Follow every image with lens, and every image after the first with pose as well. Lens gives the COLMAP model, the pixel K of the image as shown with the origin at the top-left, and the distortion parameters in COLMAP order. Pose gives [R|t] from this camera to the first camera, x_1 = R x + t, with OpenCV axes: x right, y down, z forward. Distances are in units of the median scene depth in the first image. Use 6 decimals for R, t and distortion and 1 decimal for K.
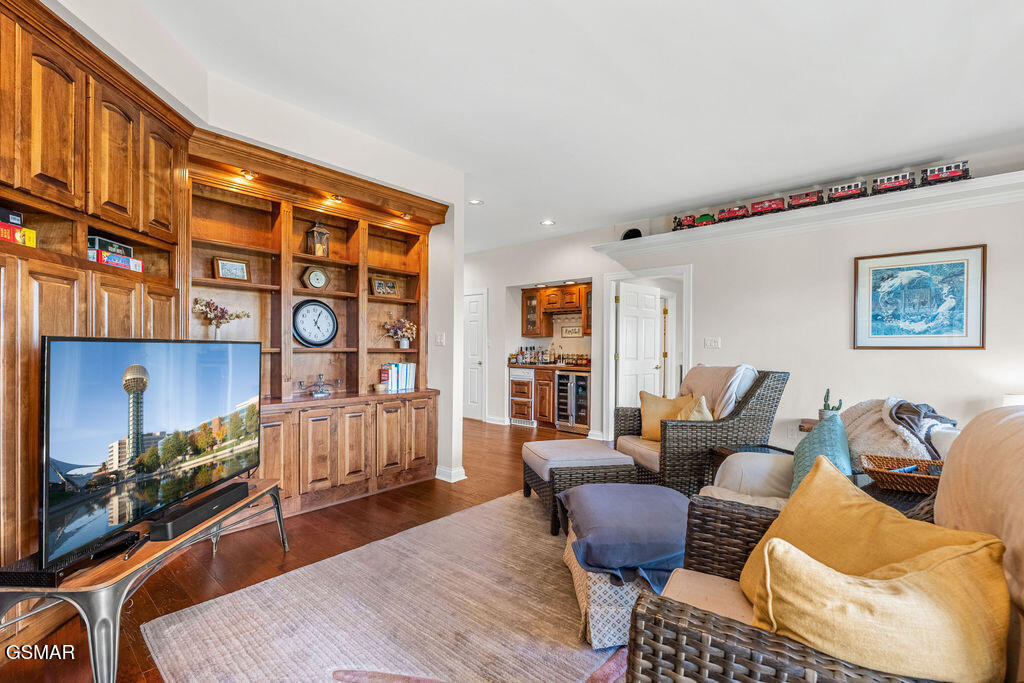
lens RADIAL K [[454.5, 0, 511.0], [0, 454.5, 339.3], [0, 0, 1]] dist [0.001455, -0.000329]
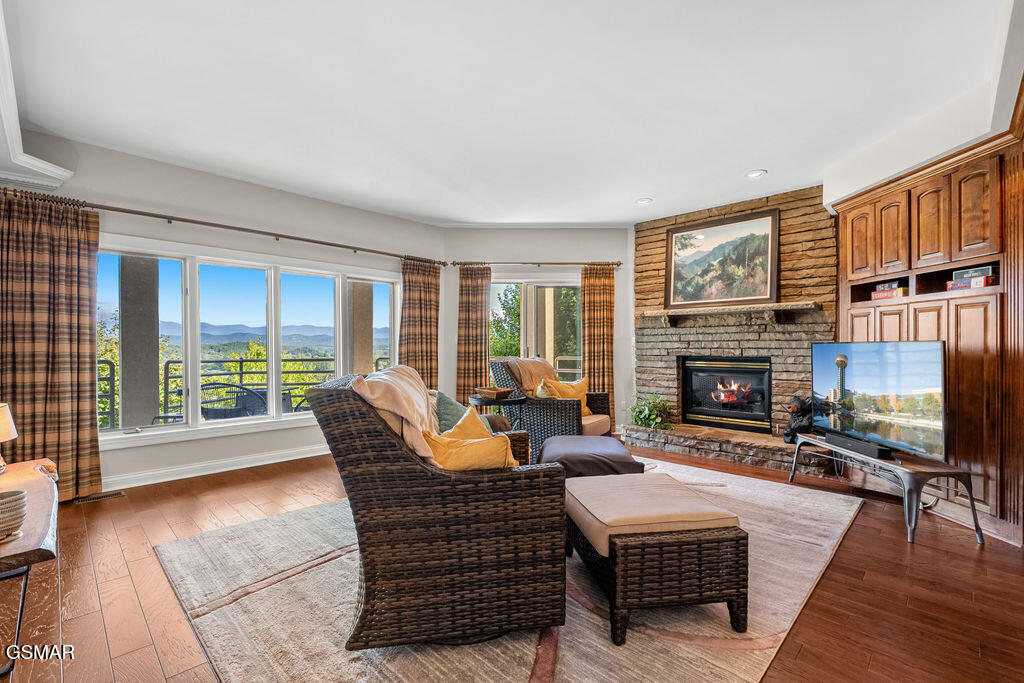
lens RADIAL K [[454.5, 0, 510.3], [0, 454.5, 343.3], [0, 0, 1]] dist [0.001455, -0.000329]
pose [[0.242202, -0.002595, -0.970222, 0.775107], [-0.003309, 0.999988, -0.003500, 0.023321], [0.970220, 0.004058, 0.242191, -0.912344]]
